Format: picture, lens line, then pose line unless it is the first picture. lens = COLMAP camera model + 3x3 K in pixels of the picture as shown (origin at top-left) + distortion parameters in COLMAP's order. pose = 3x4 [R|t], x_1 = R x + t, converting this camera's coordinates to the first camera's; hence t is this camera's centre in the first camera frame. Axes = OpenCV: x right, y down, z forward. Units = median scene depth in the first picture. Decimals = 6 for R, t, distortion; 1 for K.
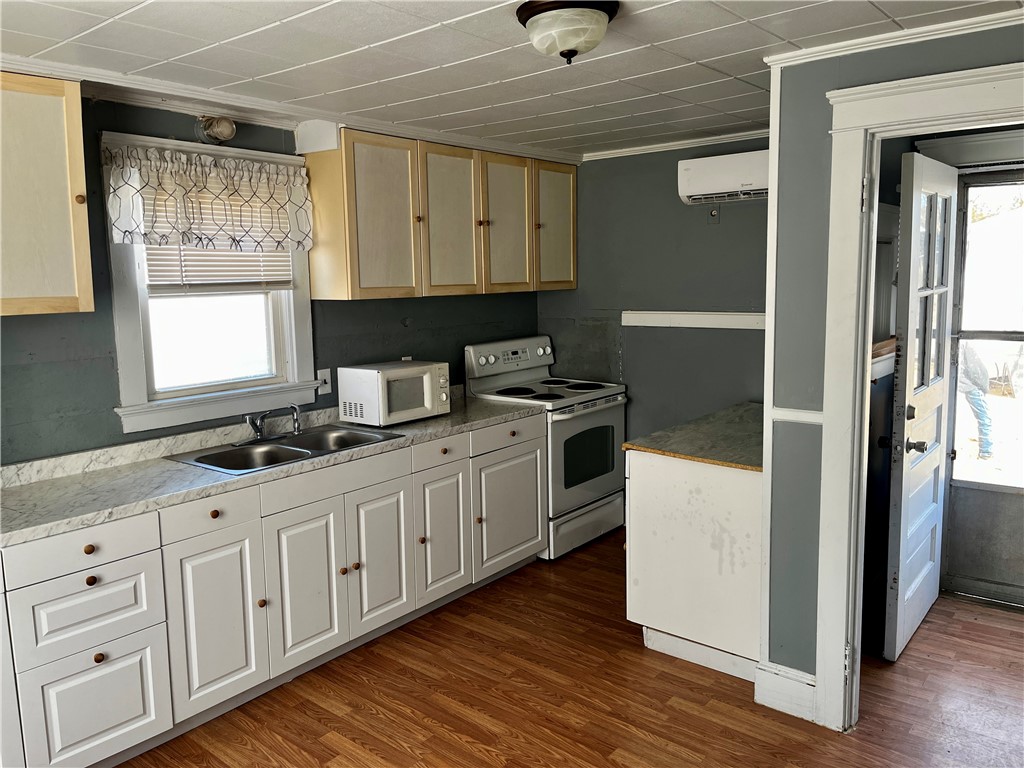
lens RADIAL K [[778.6, 0, 504.7], [0, 778.6, 366.1], [0, 0, 1]] dist [0.037173, -0.039840]
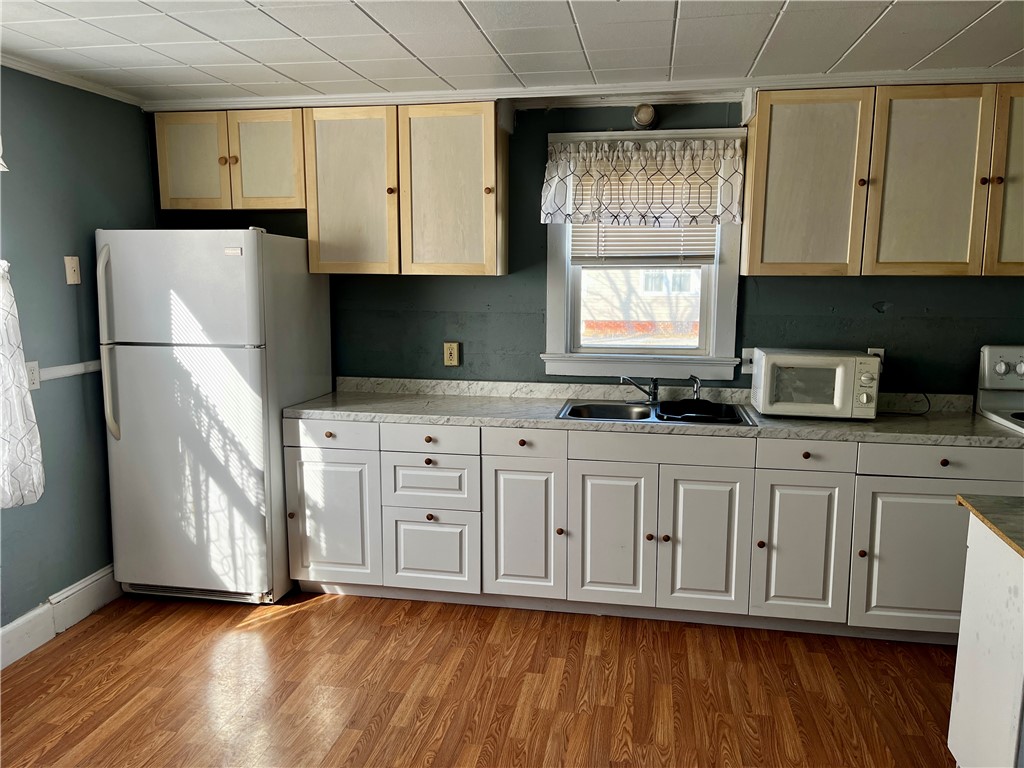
lens RADIAL K [[778.6, 0, 505.7], [0, 778.6, 382.1], [0, 0, 1]] dist [0.037173, -0.039840]
pose [[0.477773, 0.146276, -0.866220, 0.553541], [-0.114201, 0.988014, 0.103854, -0.024130], [0.871029, 0.049304, 0.488751, 0.314400]]
